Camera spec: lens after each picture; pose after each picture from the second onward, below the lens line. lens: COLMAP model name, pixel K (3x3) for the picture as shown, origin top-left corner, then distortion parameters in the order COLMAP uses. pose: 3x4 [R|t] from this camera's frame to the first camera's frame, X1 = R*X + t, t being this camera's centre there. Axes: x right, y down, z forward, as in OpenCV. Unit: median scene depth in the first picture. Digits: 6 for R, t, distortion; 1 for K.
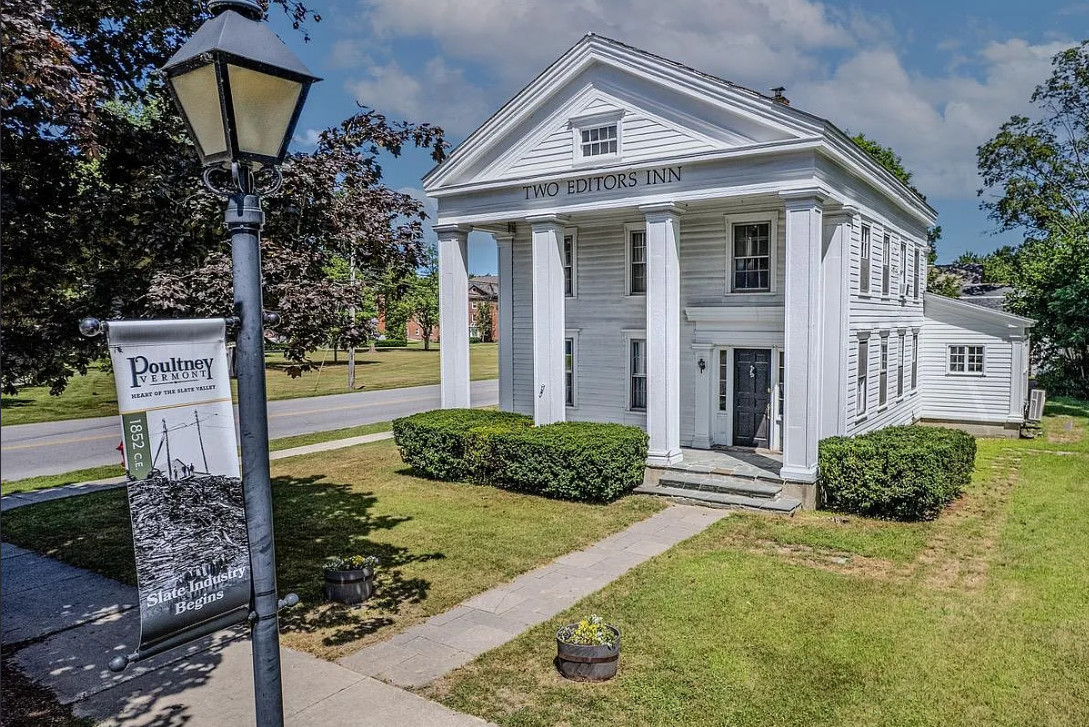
lens RADIAL K [[763.1, 0, 549.3], [0, 763.1, 385.9], [0, 0, 1]] dist [-0.070525, 0.048956]
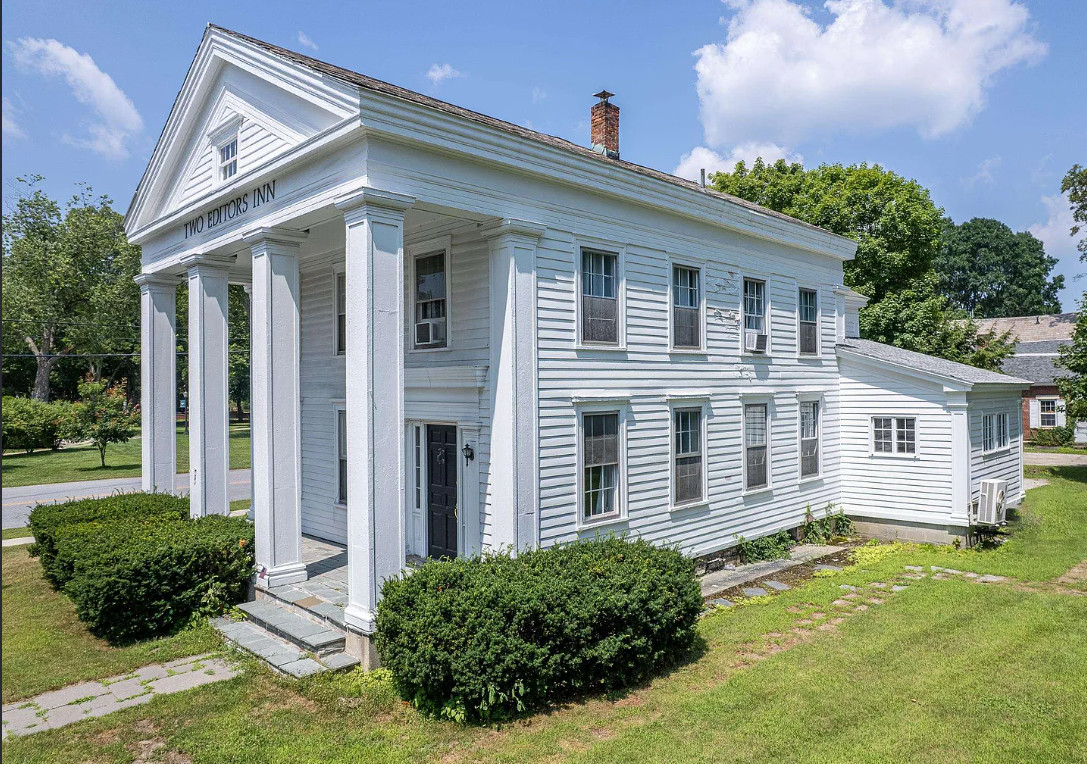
lens RADIAL K [[754.0, 0, 573.8], [0, 754.0, 380.9], [0, 0, 1]] dist [-0.076819, 0.075715]
pose [[0.984200, -0.006065, -0.176958, 0.529310], [-0.010259, 0.995781, -0.091187, -0.027080], [0.176764, 0.091562, 0.979985, 0.318950]]
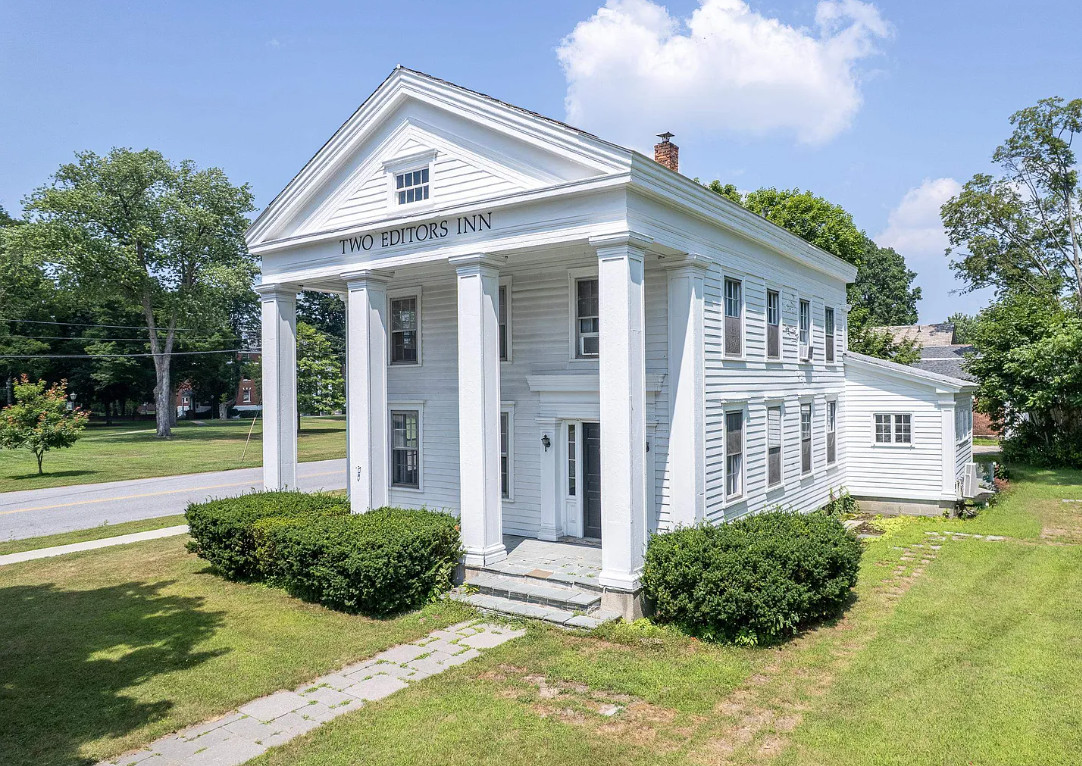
lens RADIAL K [[759.1, 0, 564.8], [0, 759.1, 383.0], [0, 0, 1]] dist [-0.040907, 0.004213]
pose [[0.999963, -0.006056, 0.006120, 0.225012], [0.006571, 0.996102, -0.087969, -0.019319], [-0.005563, 0.088006, 0.996104, 0.146493]]
